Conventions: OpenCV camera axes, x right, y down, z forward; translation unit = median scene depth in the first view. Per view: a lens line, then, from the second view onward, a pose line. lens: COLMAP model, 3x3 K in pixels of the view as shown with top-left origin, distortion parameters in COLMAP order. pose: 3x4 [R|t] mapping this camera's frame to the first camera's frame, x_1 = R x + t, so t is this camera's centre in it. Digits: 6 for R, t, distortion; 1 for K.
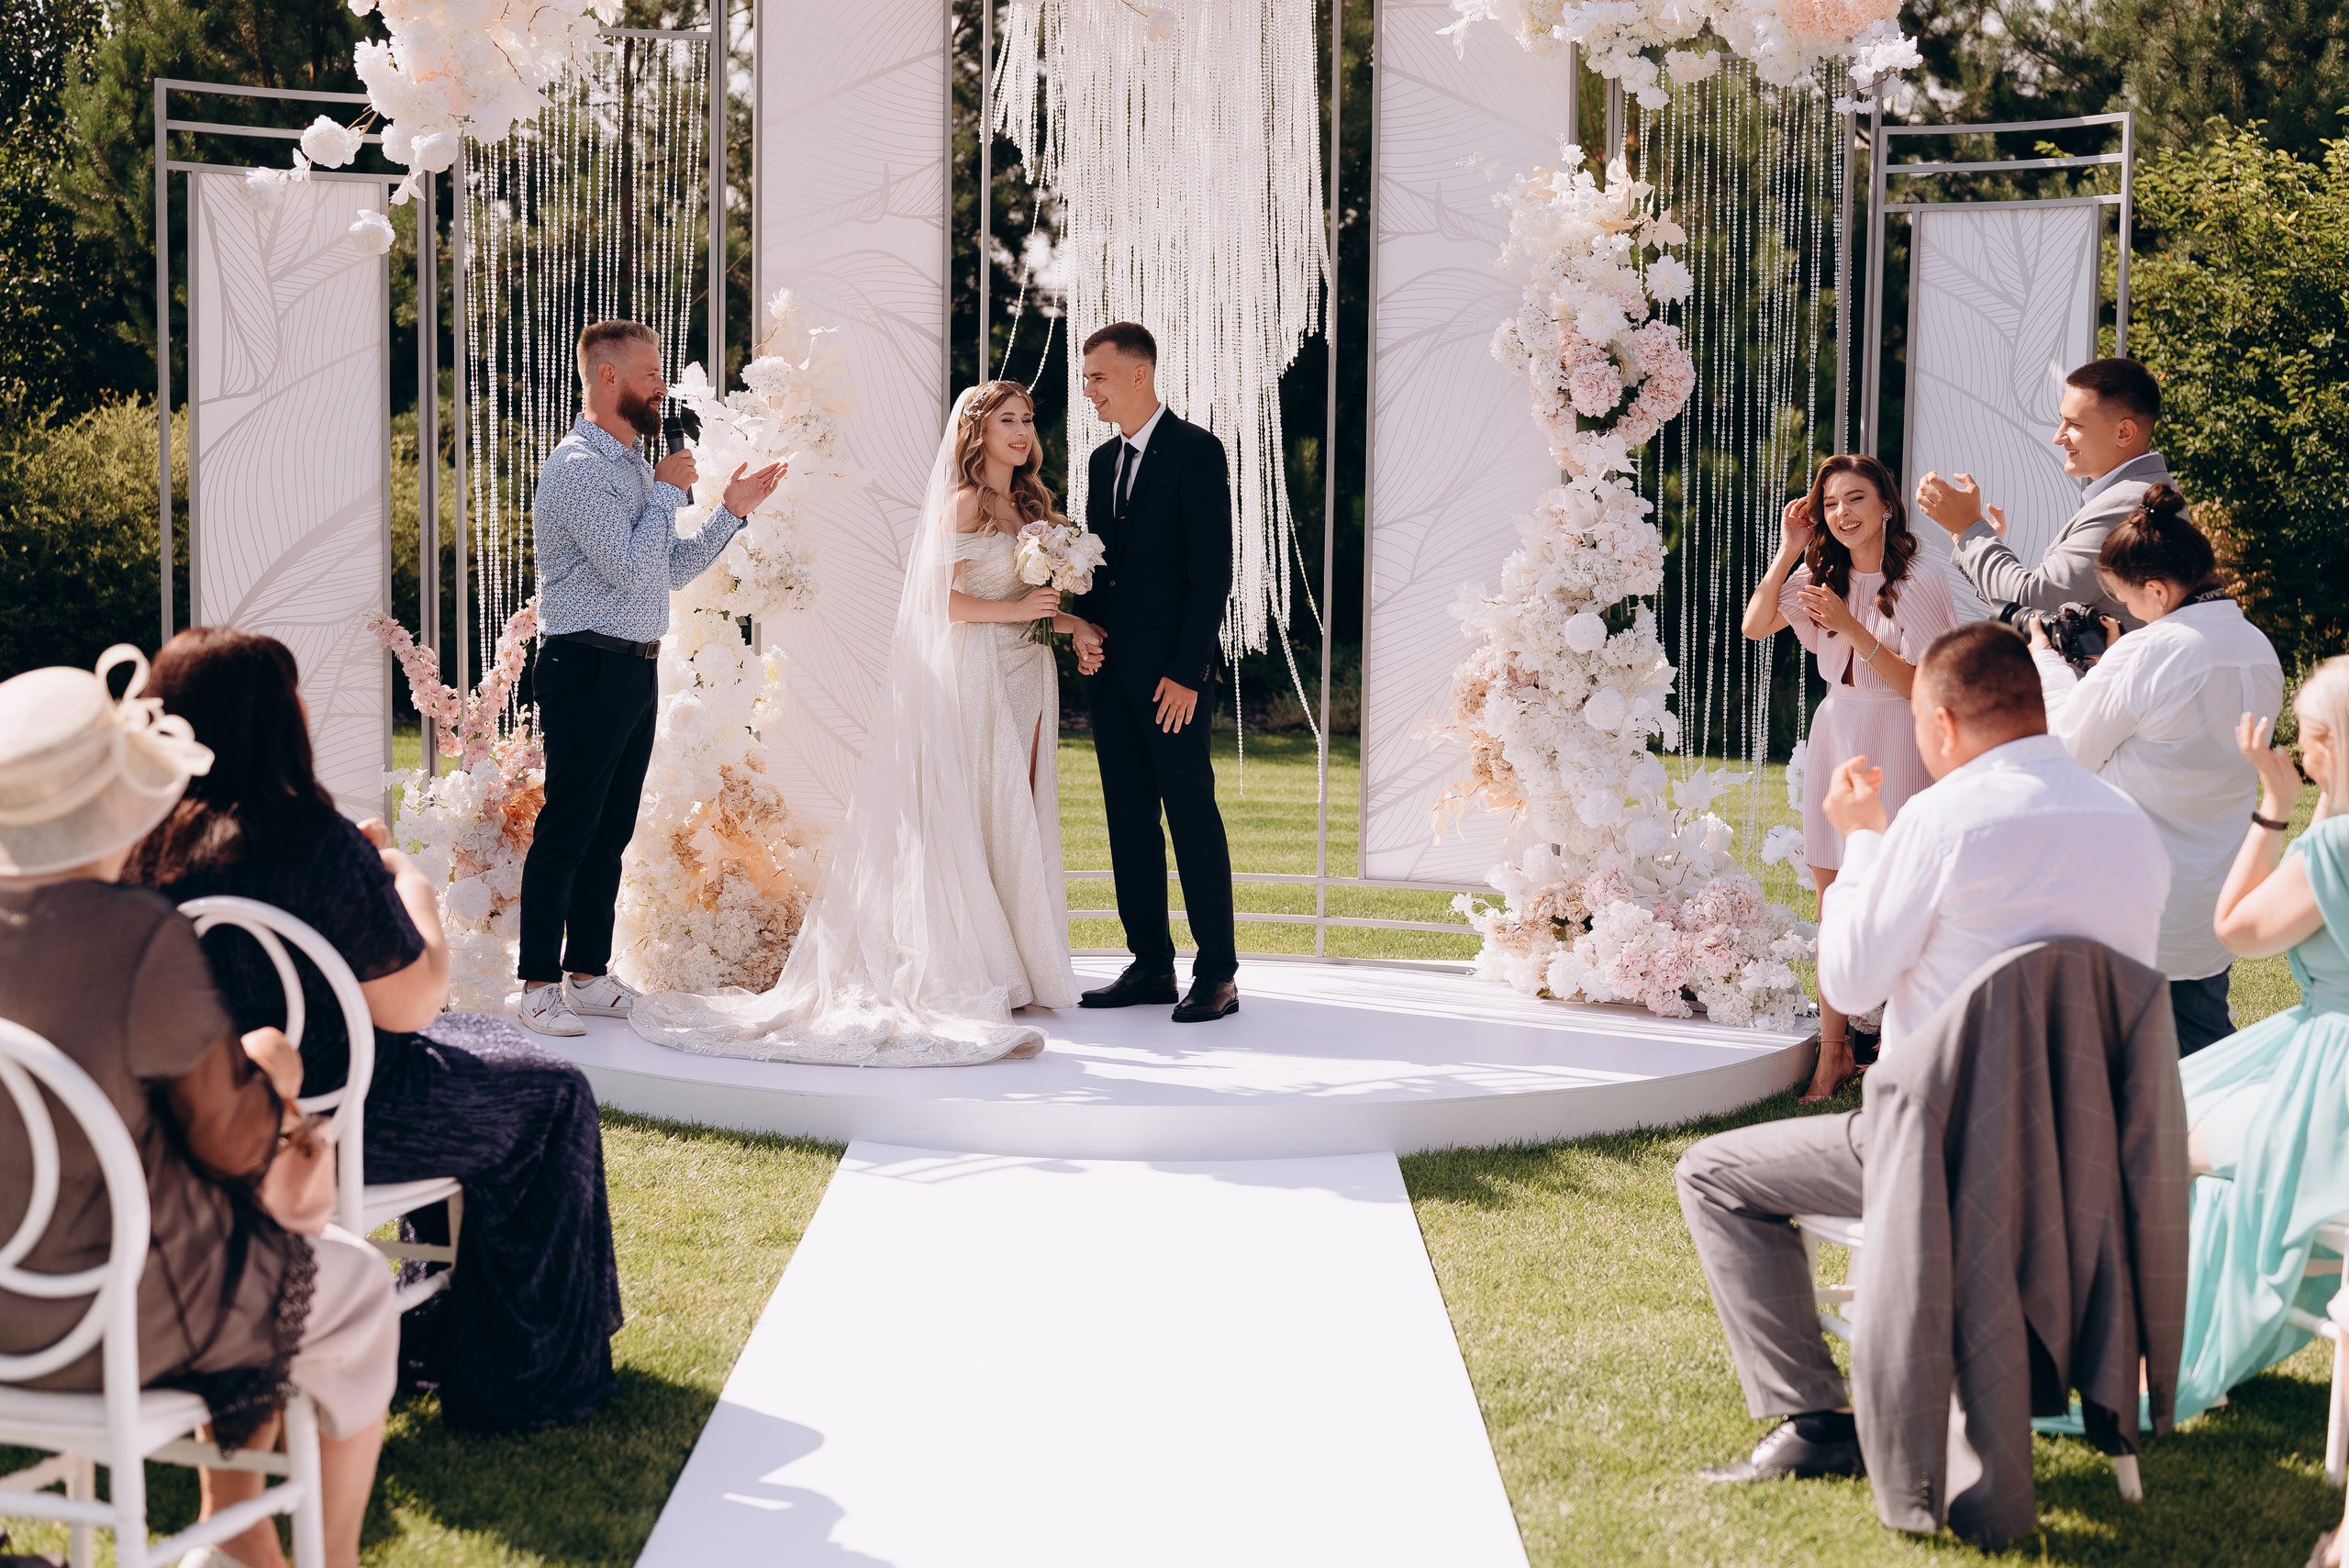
lens RADIAL K [[3492.2, 0, 1157.3], [0, 3492.2, 801.1], [0, 0, 1]] dist [0.044206, 0.000000]
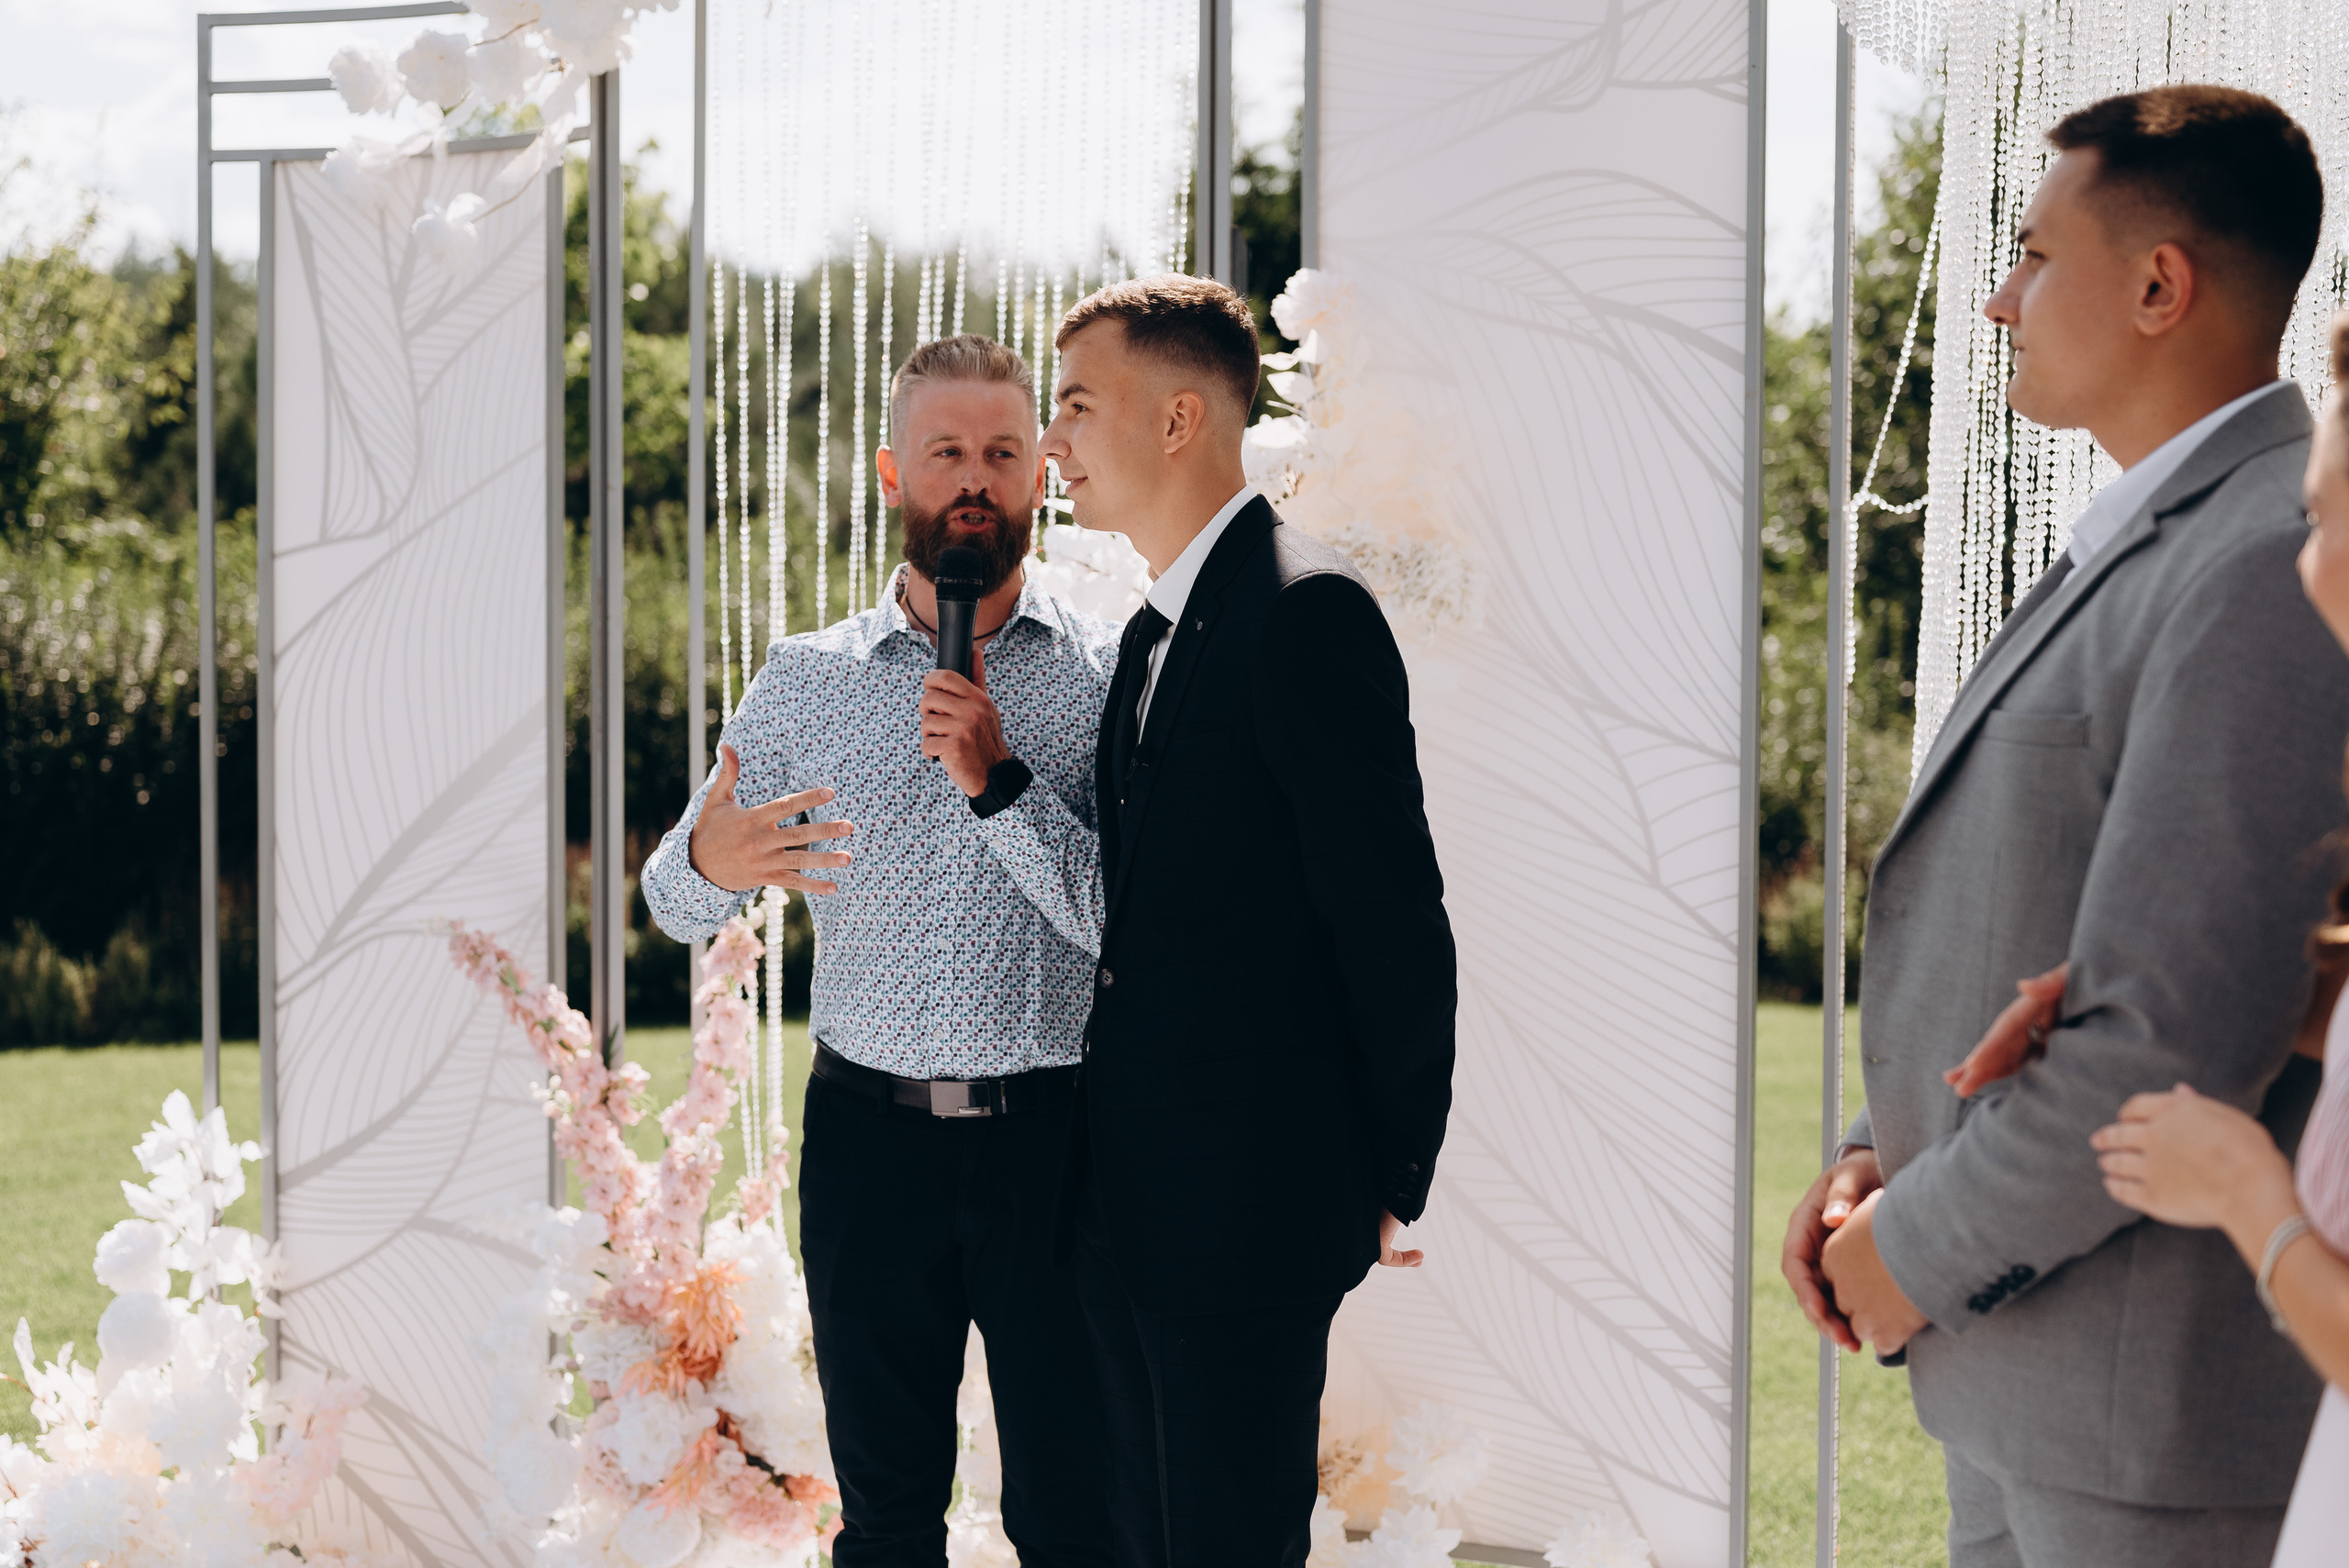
lens RADIAL K [[3492.2, 0, 1174.3], [0, 3492.2, 789.9], [0, 0, 1]] dist [0.044206, 0.000000]
pose [[0.538622, 0.034931, -0.841823, 0.299244], [-0.072930, 0.997323, -0.005280, -0.080430], [0.839385, 0.064238, 0.539727, 0.798707]]
